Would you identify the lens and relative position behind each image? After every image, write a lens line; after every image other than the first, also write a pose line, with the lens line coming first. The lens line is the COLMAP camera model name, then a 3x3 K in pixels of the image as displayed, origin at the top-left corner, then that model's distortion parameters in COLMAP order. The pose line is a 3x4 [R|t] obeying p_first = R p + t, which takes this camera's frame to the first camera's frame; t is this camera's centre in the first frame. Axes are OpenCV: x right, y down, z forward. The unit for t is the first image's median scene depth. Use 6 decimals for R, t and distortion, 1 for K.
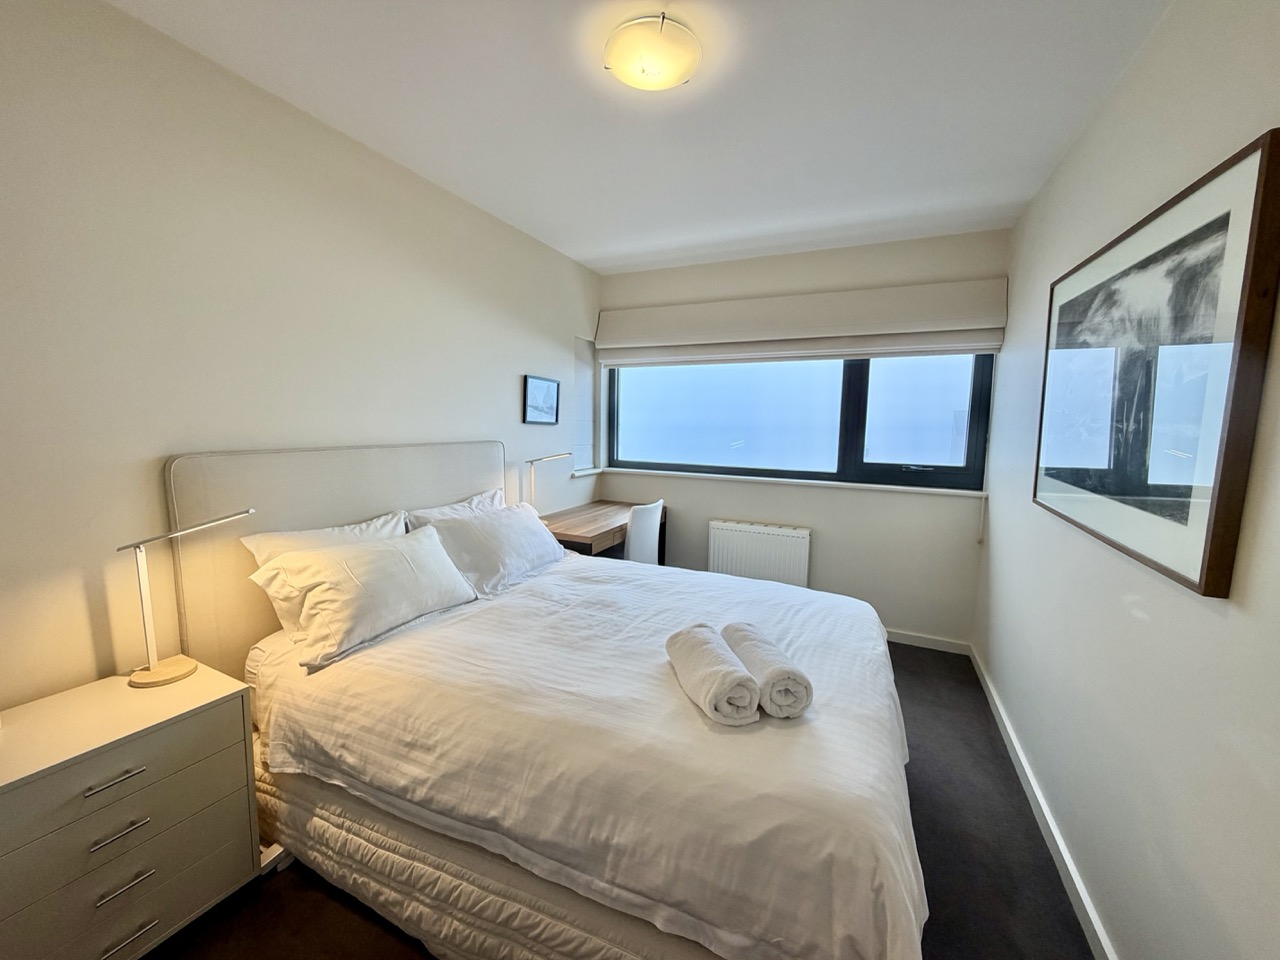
lens RADIAL K [[507.7, 0, 636.7], [0, 507.7, 478.7], [0, 0, 1]] dist [-0.002131, 0.000164]
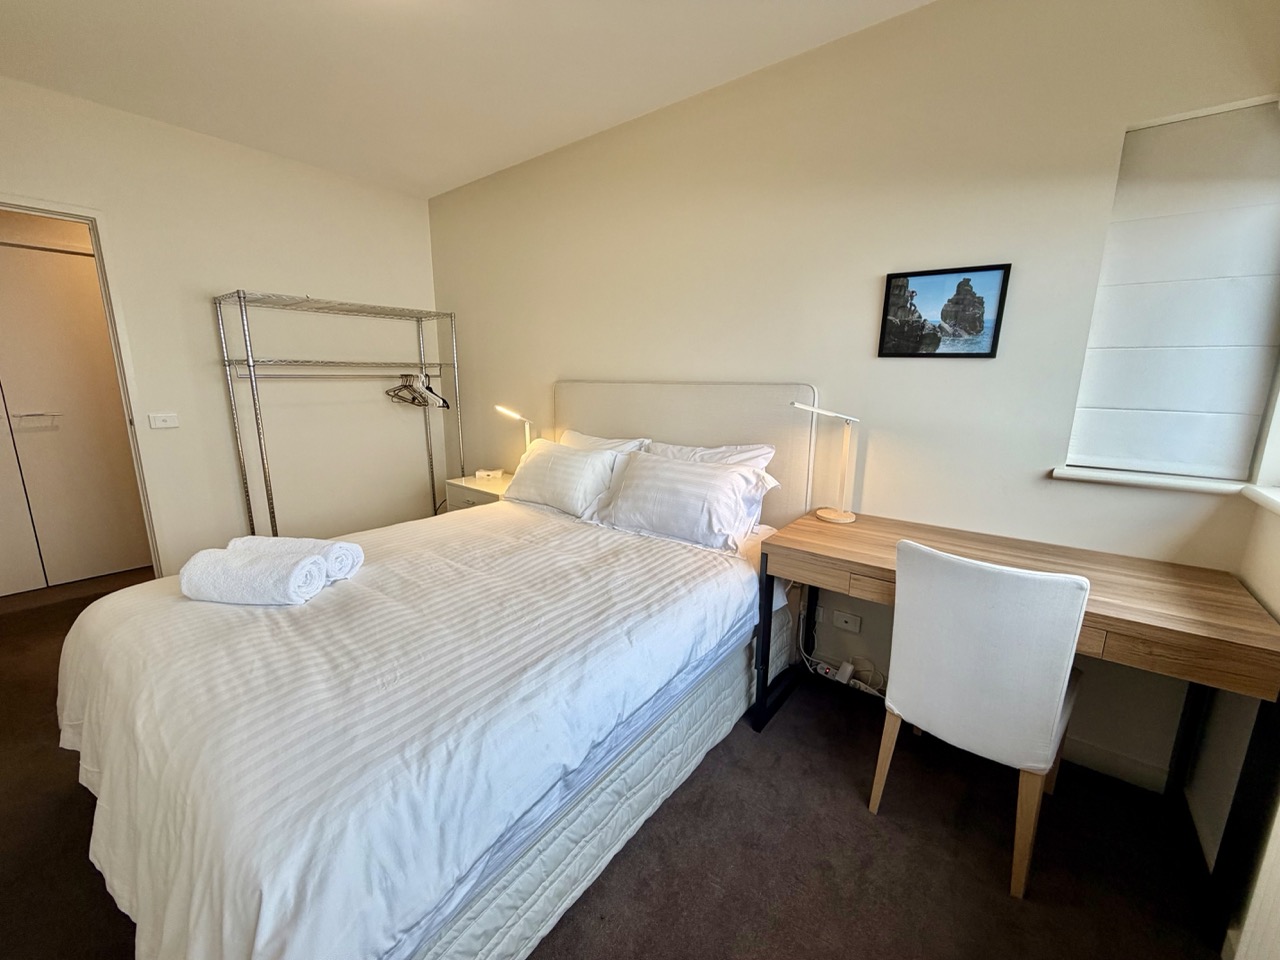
lens RADIAL K [[507.7, 0, 636.7], [0, 507.7, 478.7], [0, 0, 1]] dist [-0.002131, 0.000164]
pose [[-0.236290, 0.178887, -0.955074, 0.527113], [-0.116614, 0.970583, 0.210643, -0.072180], [0.964660, 0.161148, -0.208478, 0.996768]]
